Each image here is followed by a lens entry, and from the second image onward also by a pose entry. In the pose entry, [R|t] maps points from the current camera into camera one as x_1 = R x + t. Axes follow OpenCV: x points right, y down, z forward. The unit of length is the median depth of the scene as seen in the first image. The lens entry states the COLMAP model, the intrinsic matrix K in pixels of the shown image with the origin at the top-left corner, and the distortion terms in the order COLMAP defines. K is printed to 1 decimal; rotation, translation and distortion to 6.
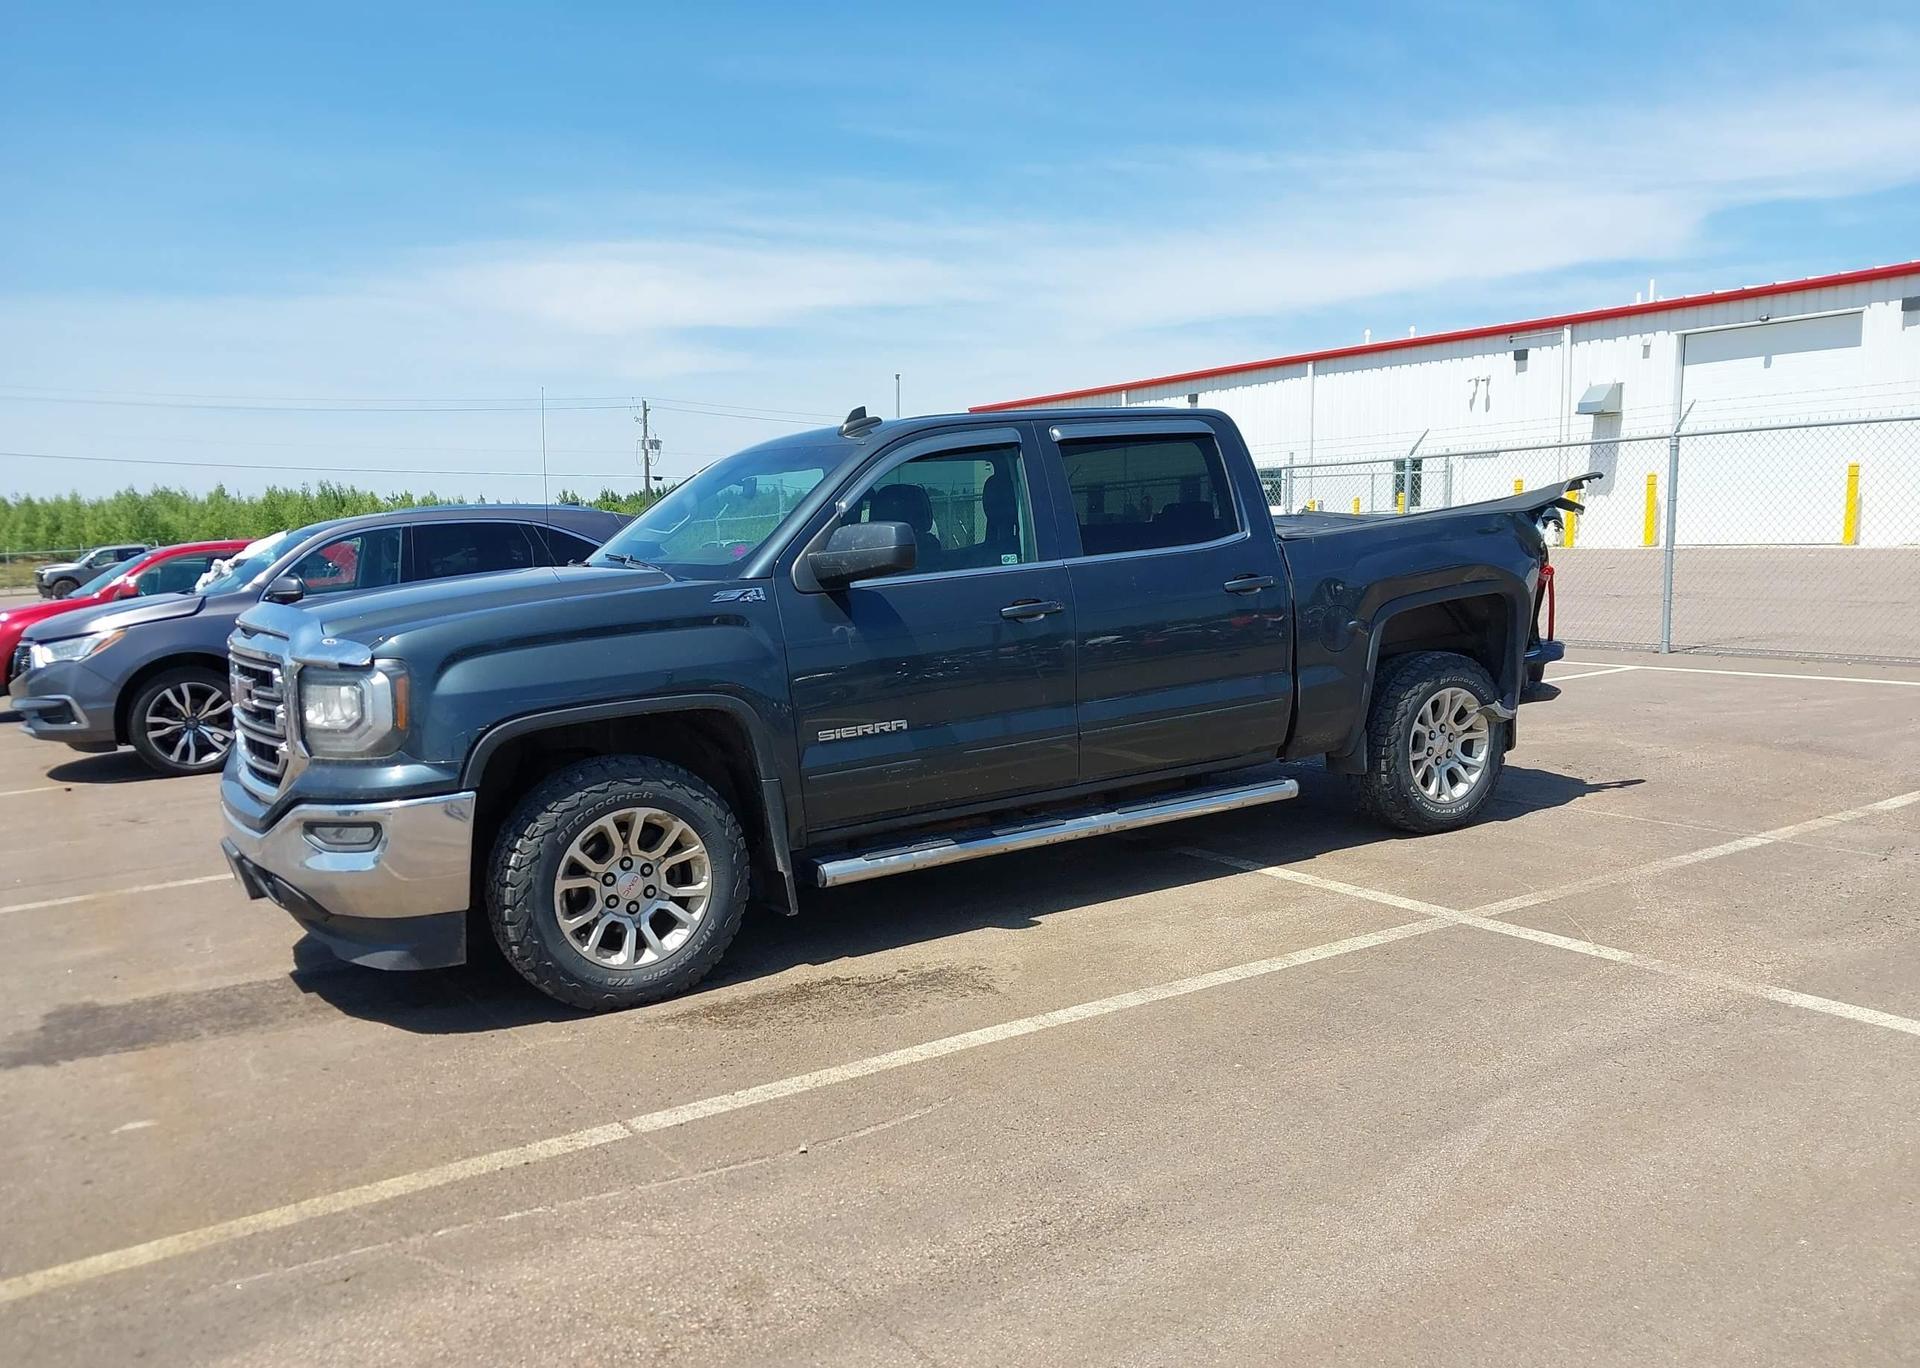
lens RADIAL K [[1510.7, 0, 914.4], [0, 1510.7, 724.7], [0, 0, 1]] dist [0.063163, -0.114936]
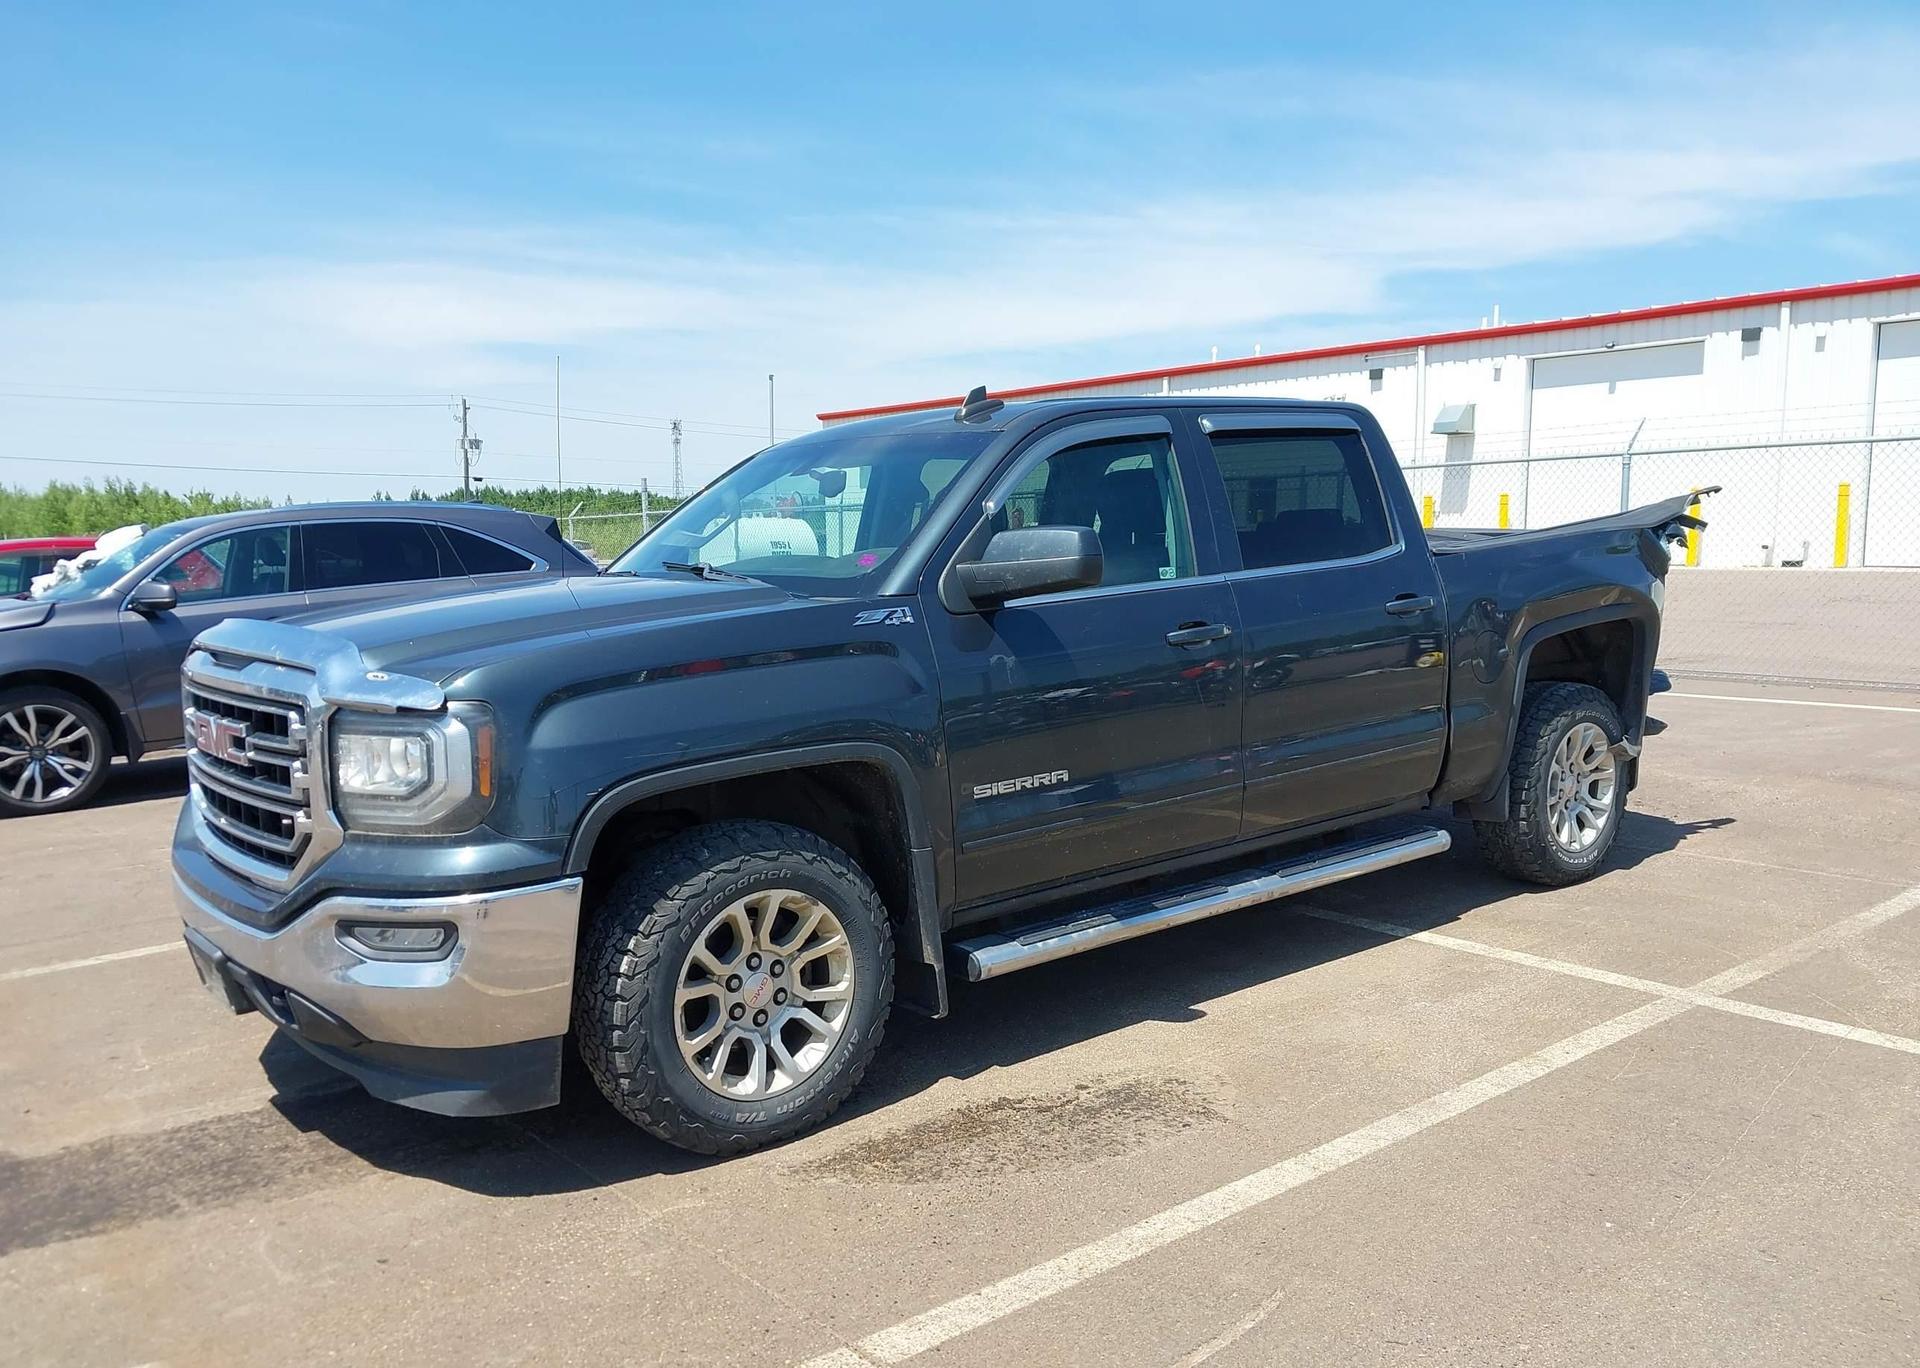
lens RADIAL K [[1510.7, 0, 914.4], [0, 1510.7, 724.7], [0, 0, 1]] dist [0.063163, -0.114936]
pose [[0.992753, 0.000538, 0.120168, -0.188646], [0.000193, 0.999982, -0.006071, -0.023178], [-0.120169, 0.006050, 0.992735, 0.206840]]
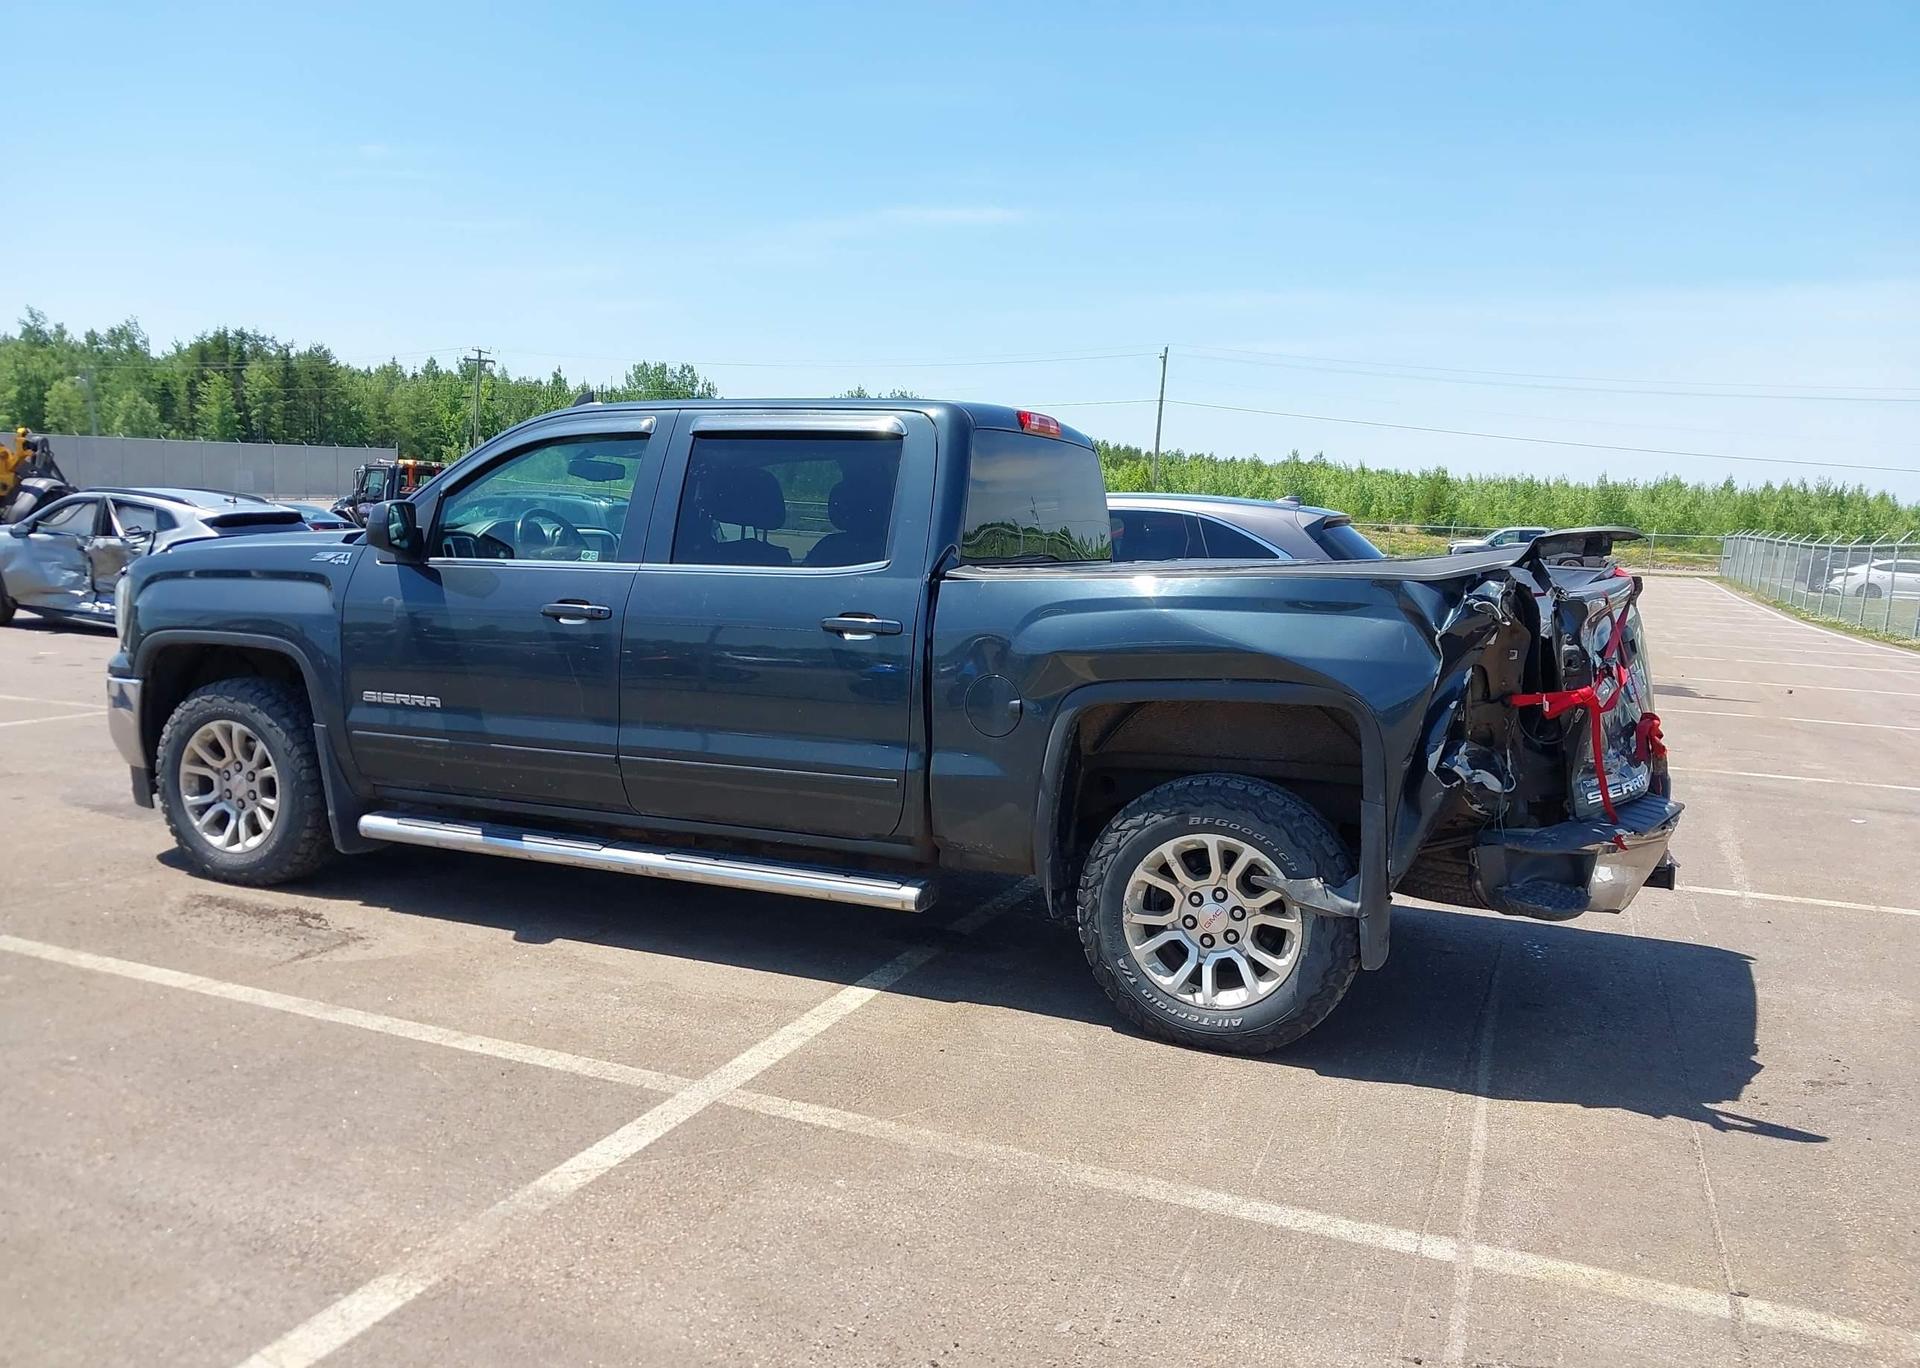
lens RADIAL K [[1510.7, 0, 914.4], [0, 1510.7, 724.7], [0, 0, 1]] dist [0.063163, -0.114936]
pose [[0.572966, 0.178699, -0.799861, 1.018478], [-0.173146, 0.980305, 0.094982, -0.141038], [0.801081, 0.084072, 0.592623, 0.661304]]
